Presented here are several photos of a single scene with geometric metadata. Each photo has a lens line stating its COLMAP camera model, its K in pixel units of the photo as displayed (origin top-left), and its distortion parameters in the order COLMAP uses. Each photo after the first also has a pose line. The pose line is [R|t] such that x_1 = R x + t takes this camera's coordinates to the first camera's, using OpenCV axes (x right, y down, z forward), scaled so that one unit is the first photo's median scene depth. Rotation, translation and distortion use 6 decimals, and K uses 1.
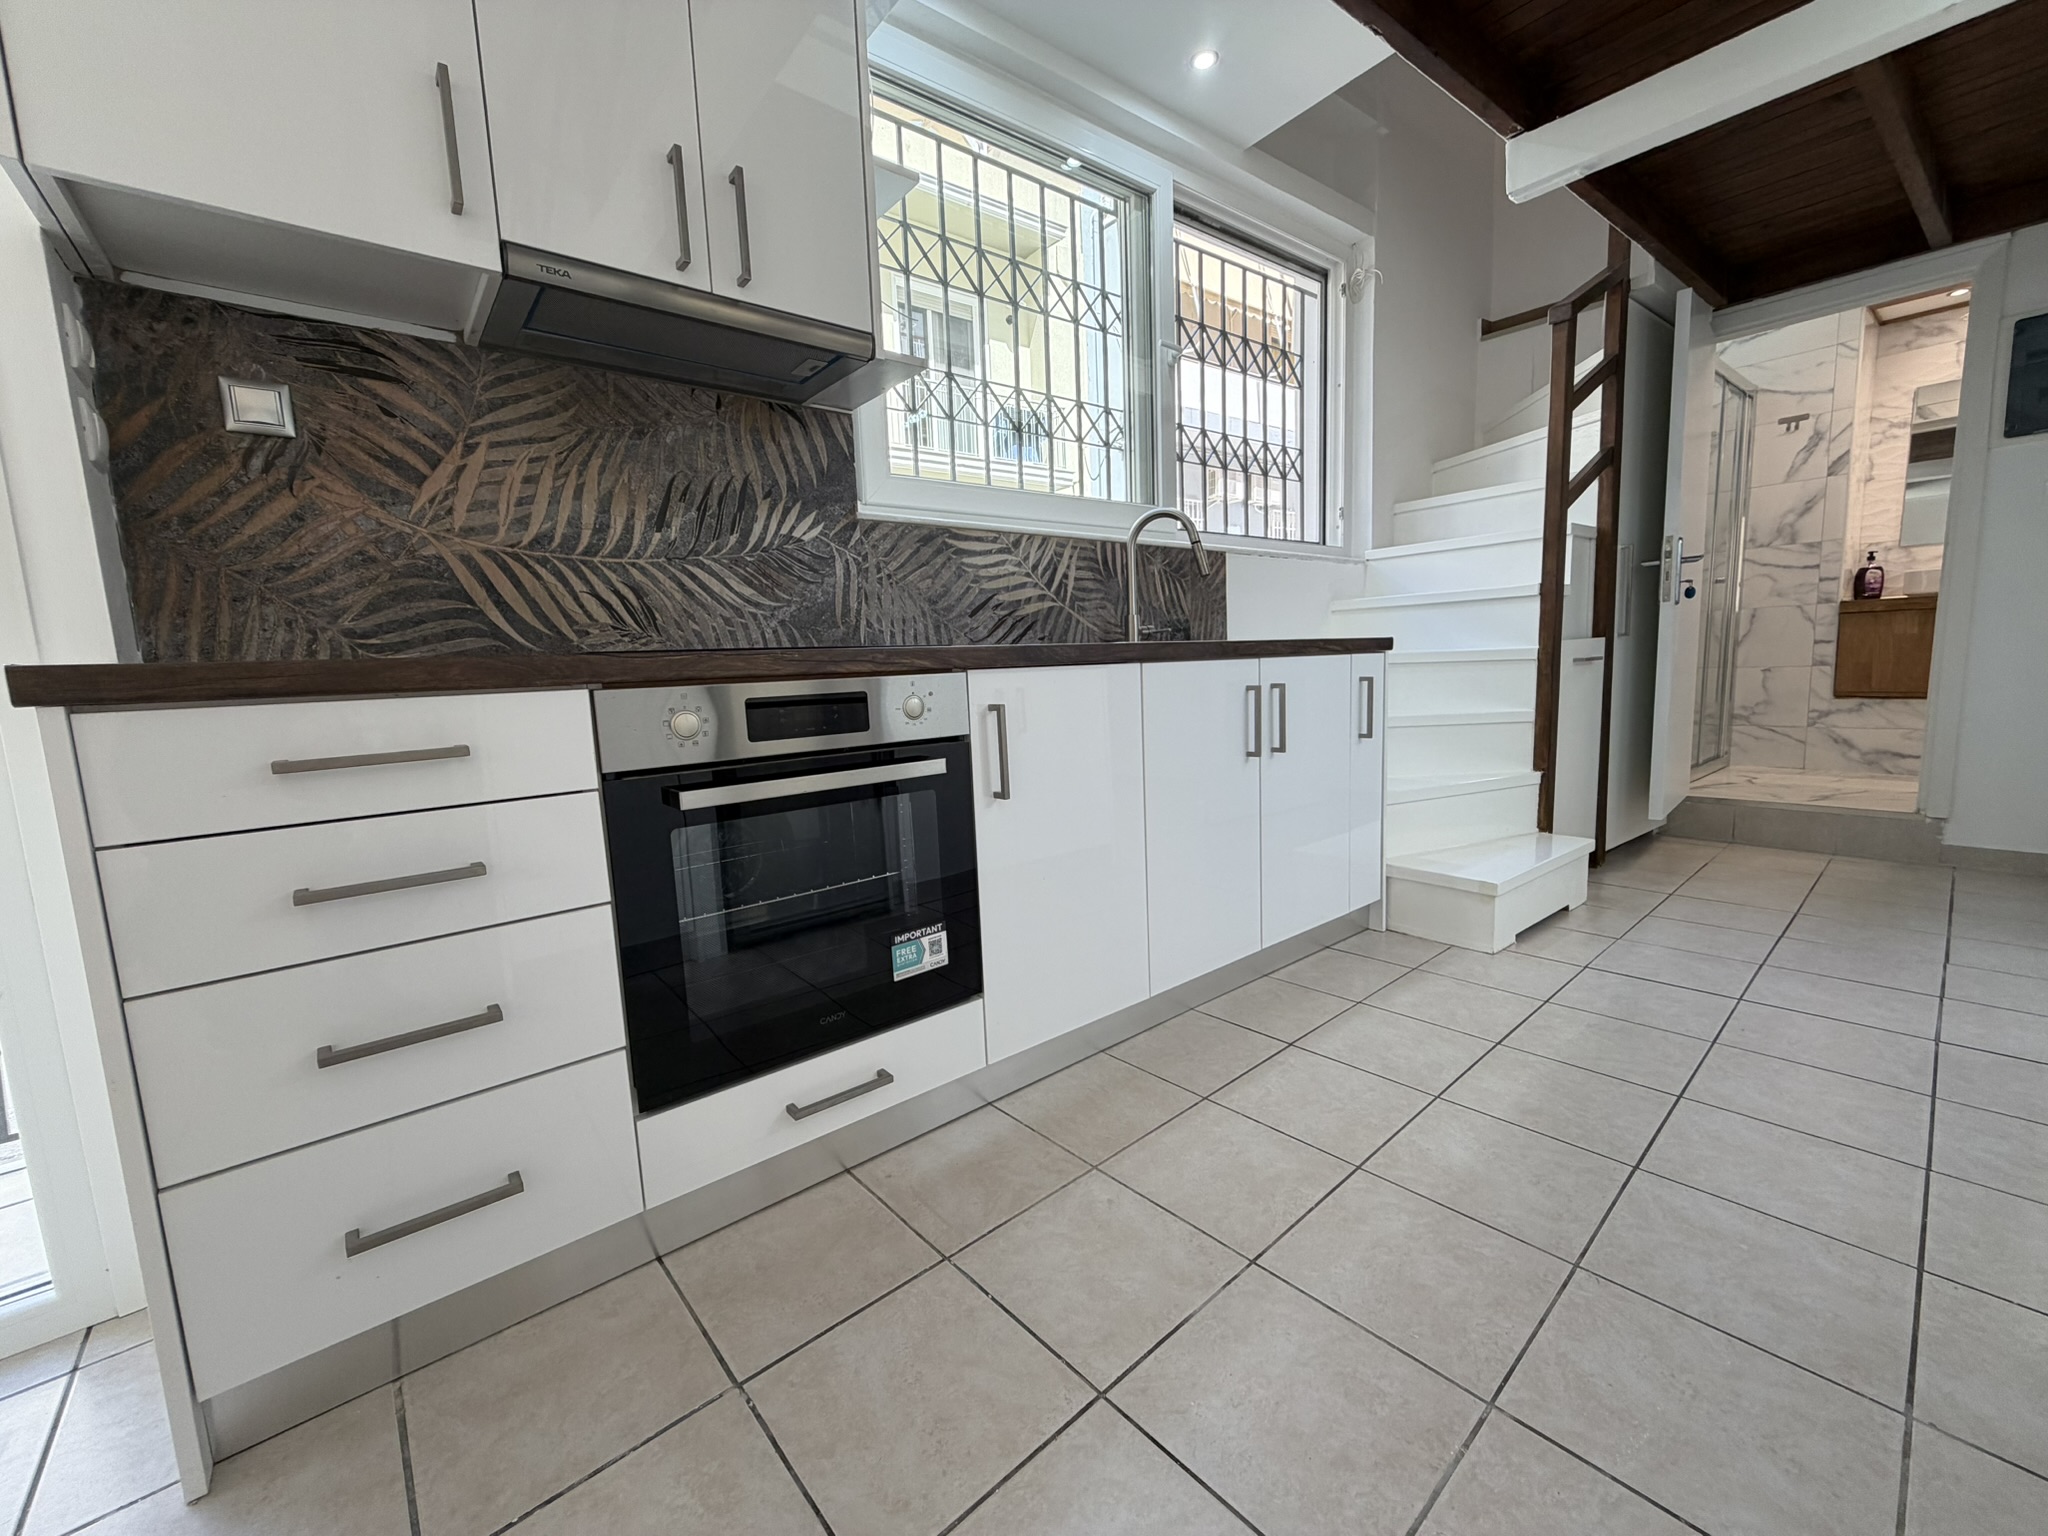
lens RADIAL K [[810.3, 0, 1016.7], [0, 810.3, 761.5], [0, 0, 1]] dist [-0.000546, 0.000254]
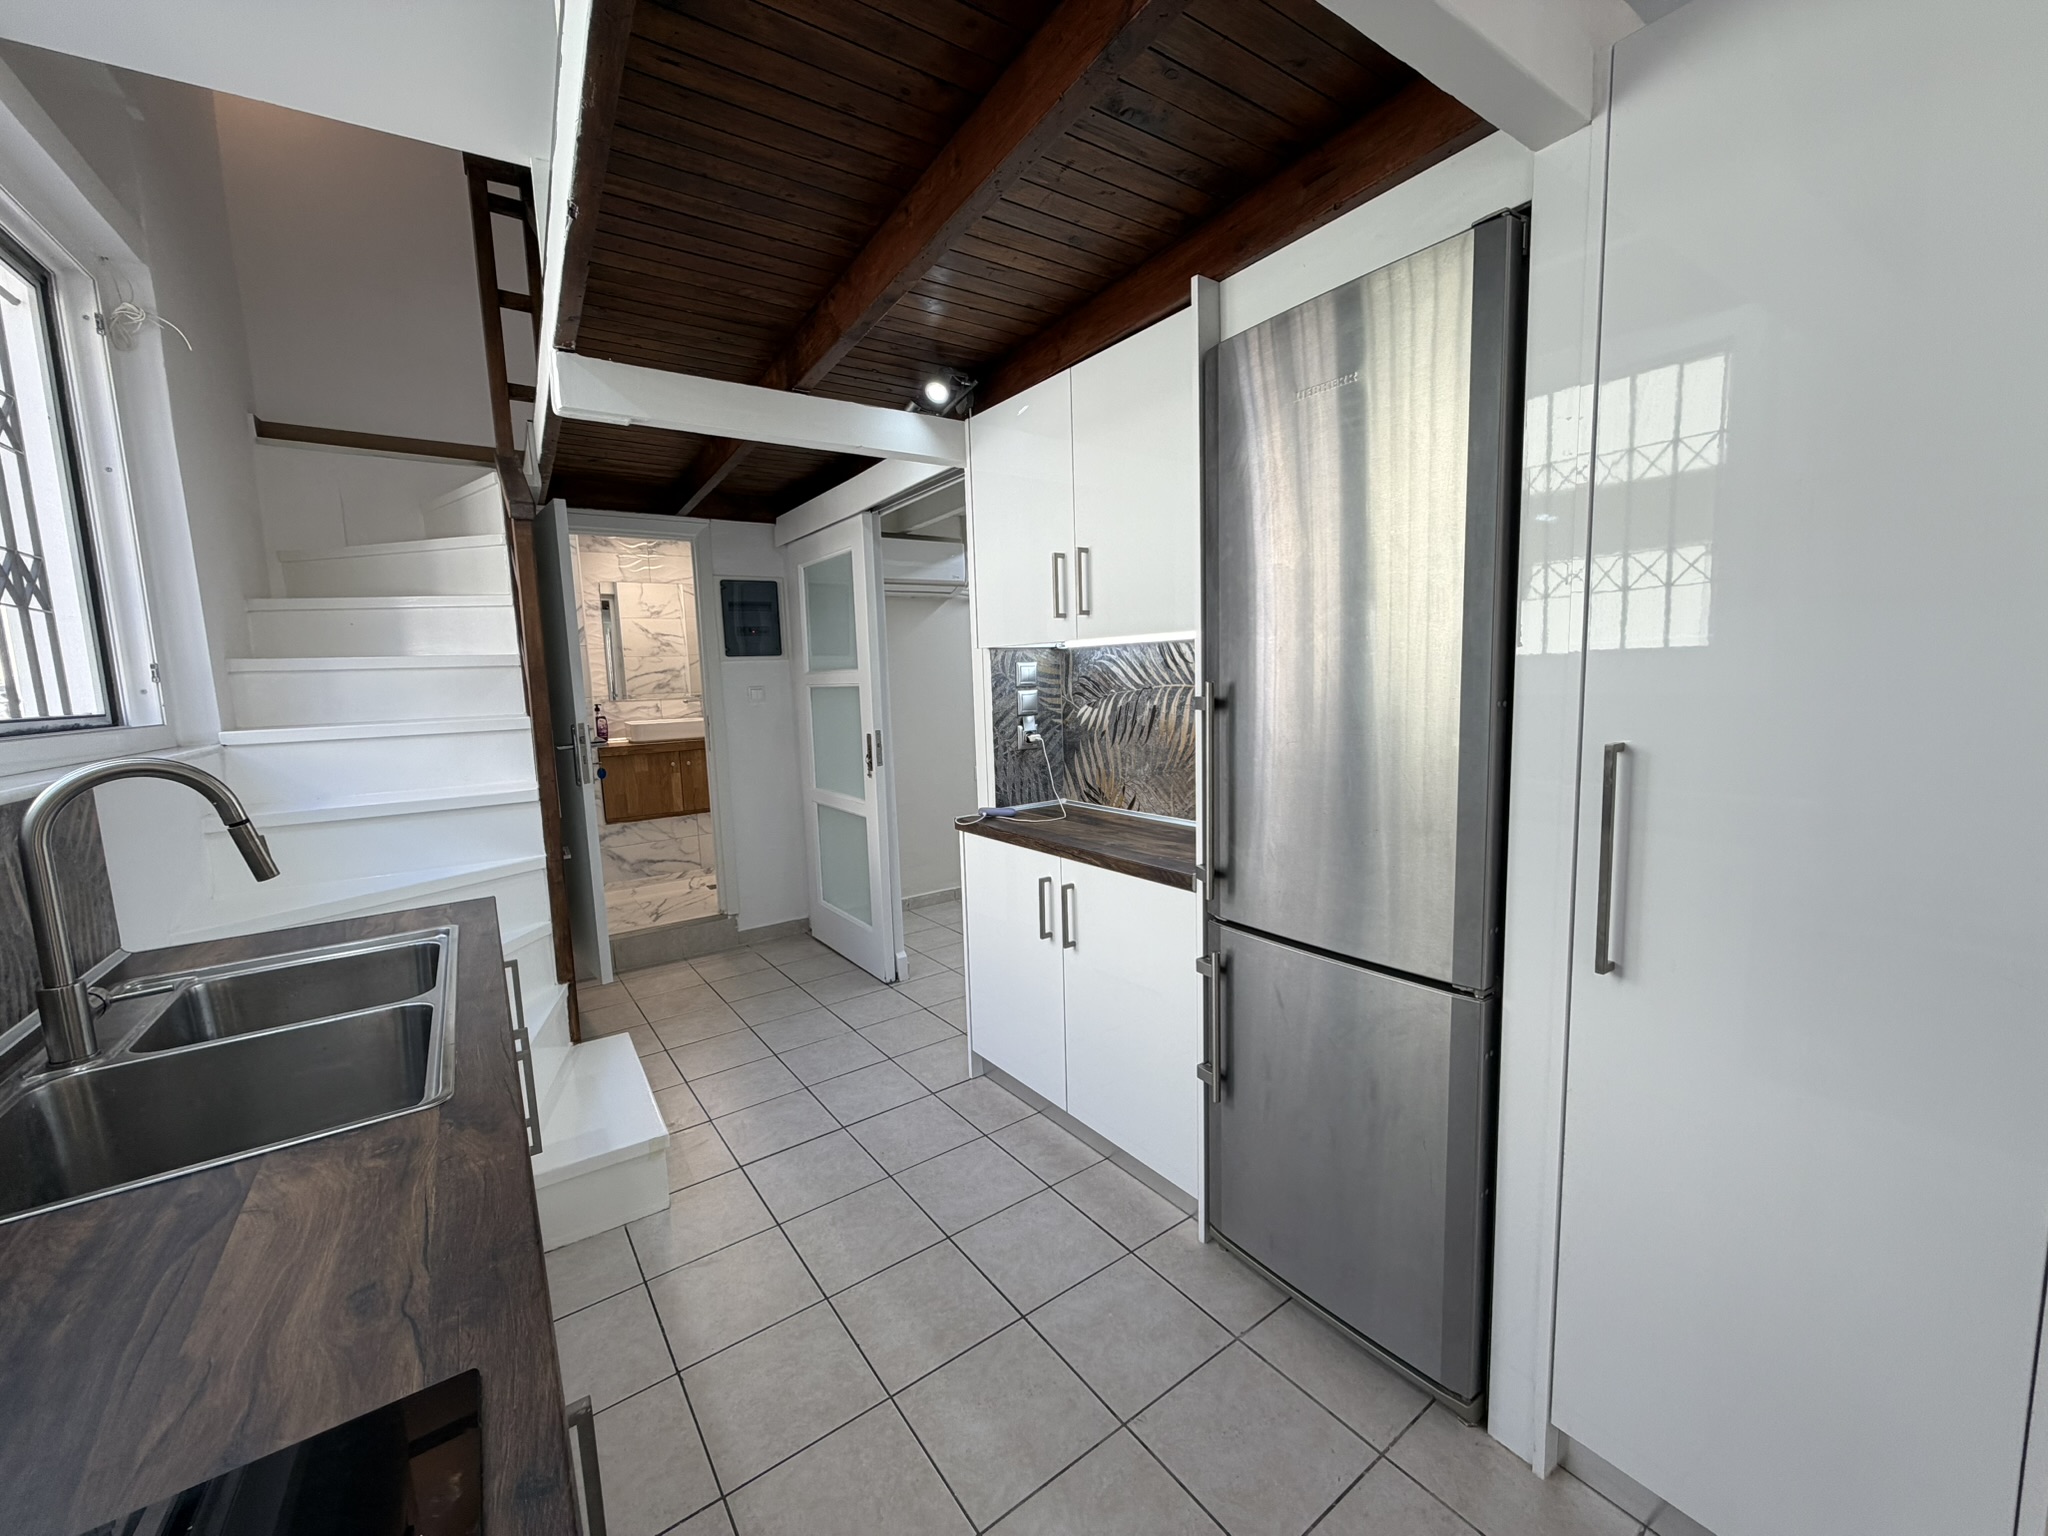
lens RADIAL K [[810.3, 0, 1018.0], [0, 810.3, 770.4], [0, 0, 1]] dist [-0.000546, 0.000254]
pose [[0.093866, -0.084055, 0.992030, -0.233064], [0.155478, 0.985442, 0.068785, -0.233696], [-0.983370, 0.147783, 0.105568, 0.386022]]
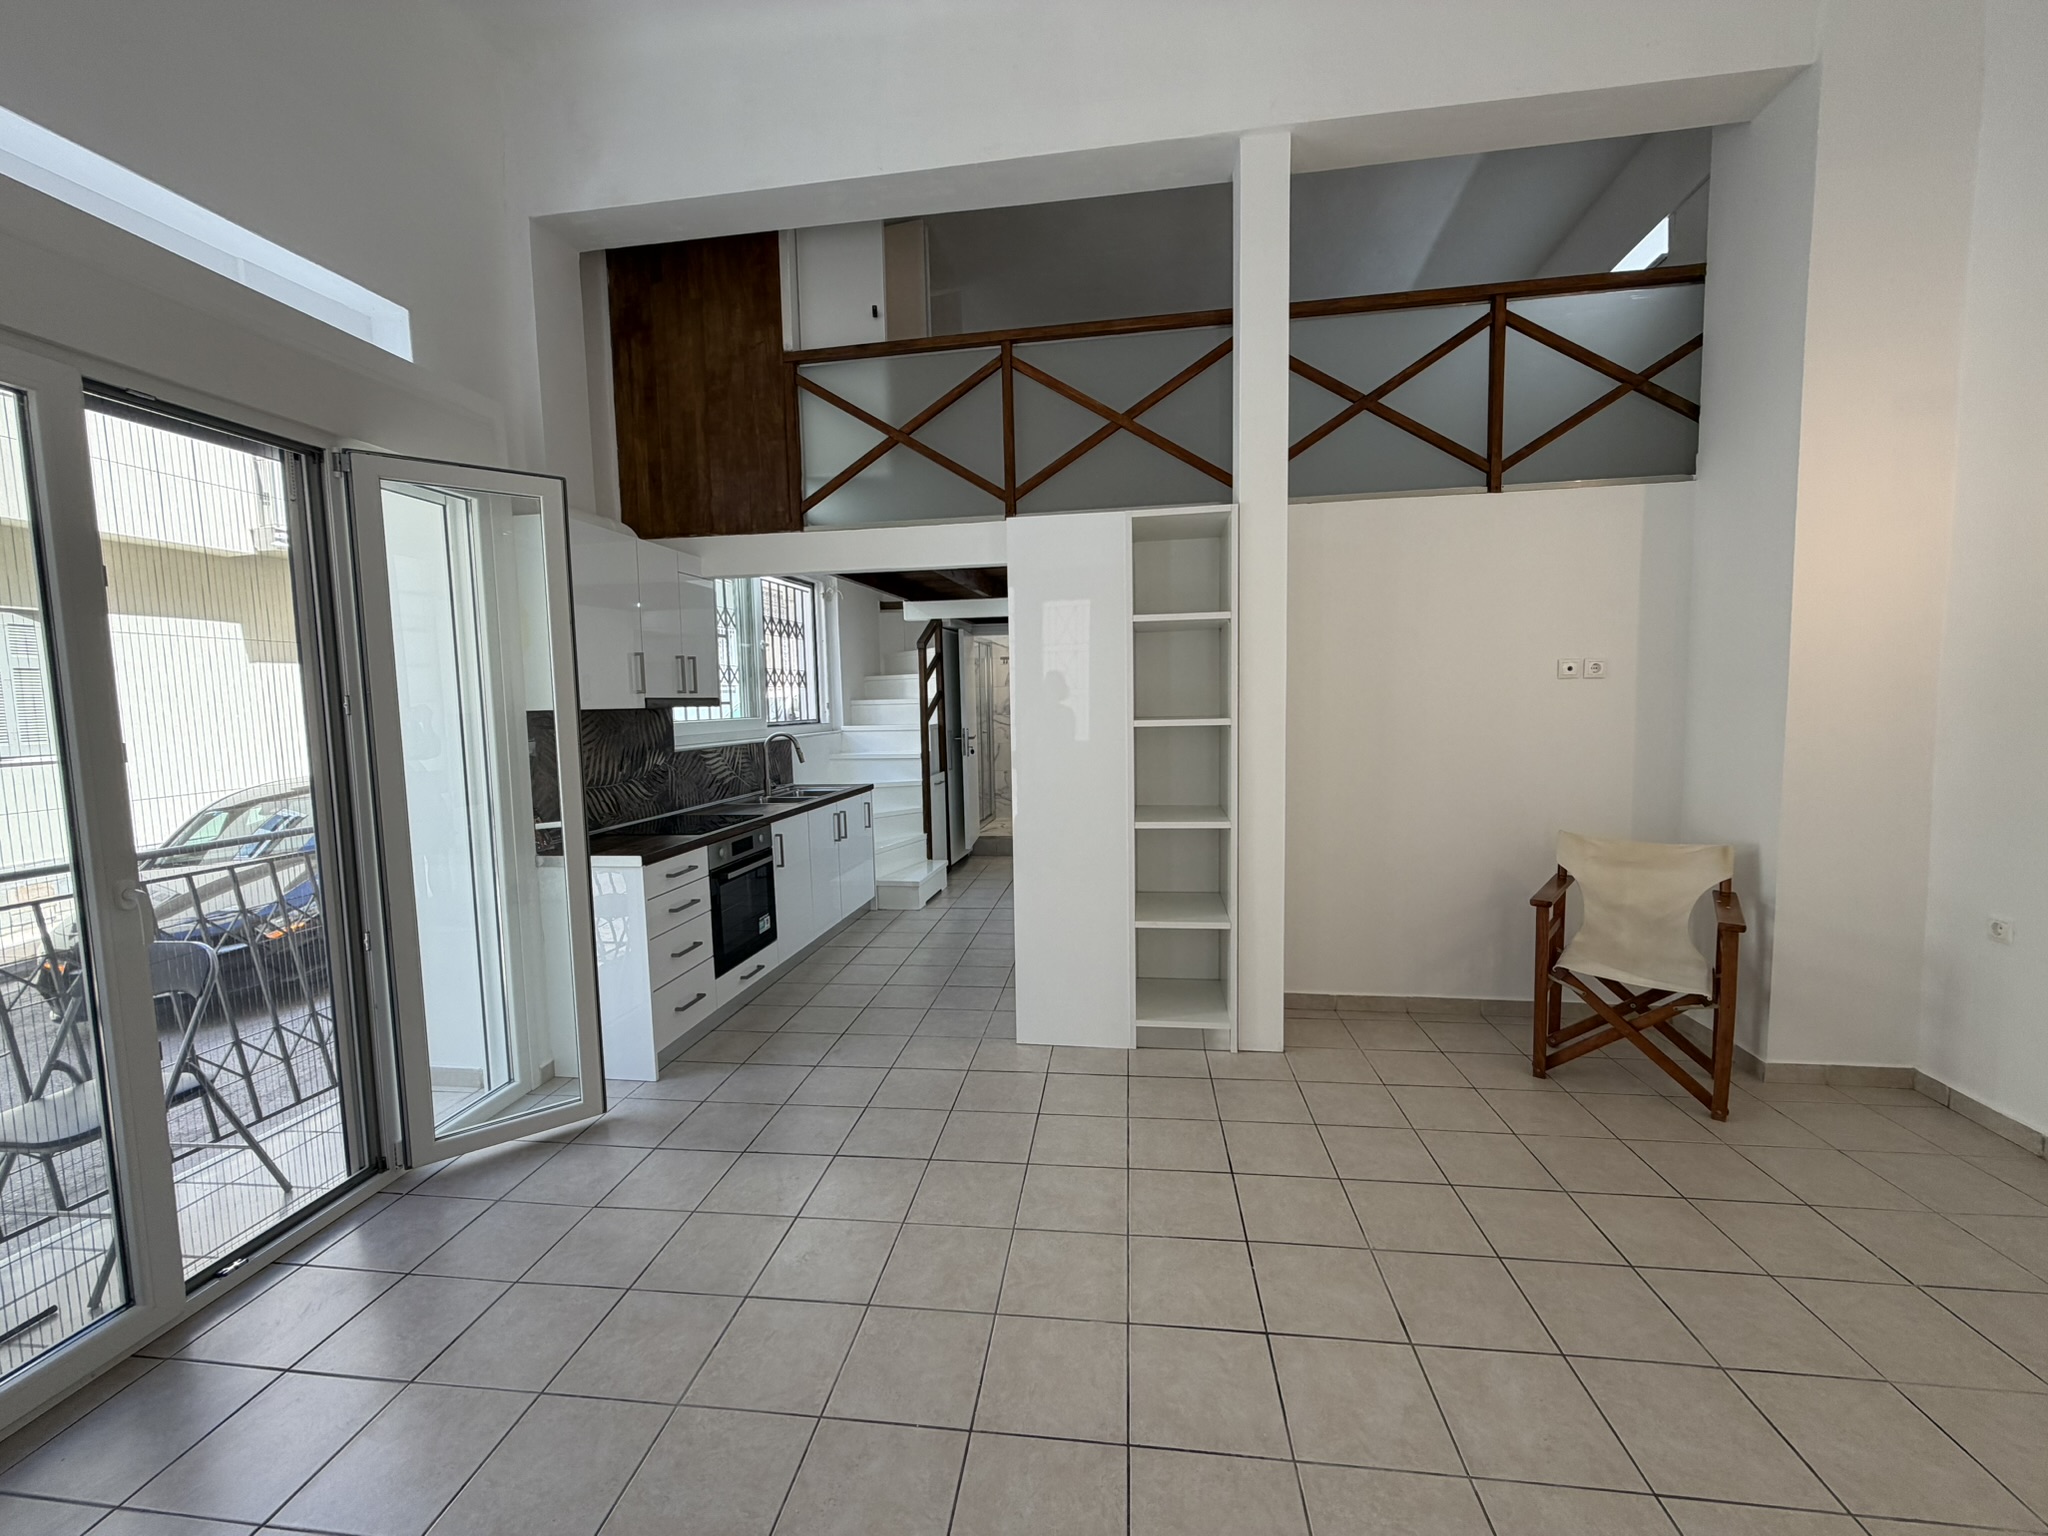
lens RADIAL K [[810.3, 0, 1020.5], [0, 810.3, 766.5], [0, 0, 1]] dist [-0.000546, 0.000254]
pose [[0.744687, -0.033484, 0.666573, -0.749002], [0.077394, 0.996335, -0.036415, -0.080004], [-0.662911, 0.078706, 0.744550, -0.993116]]
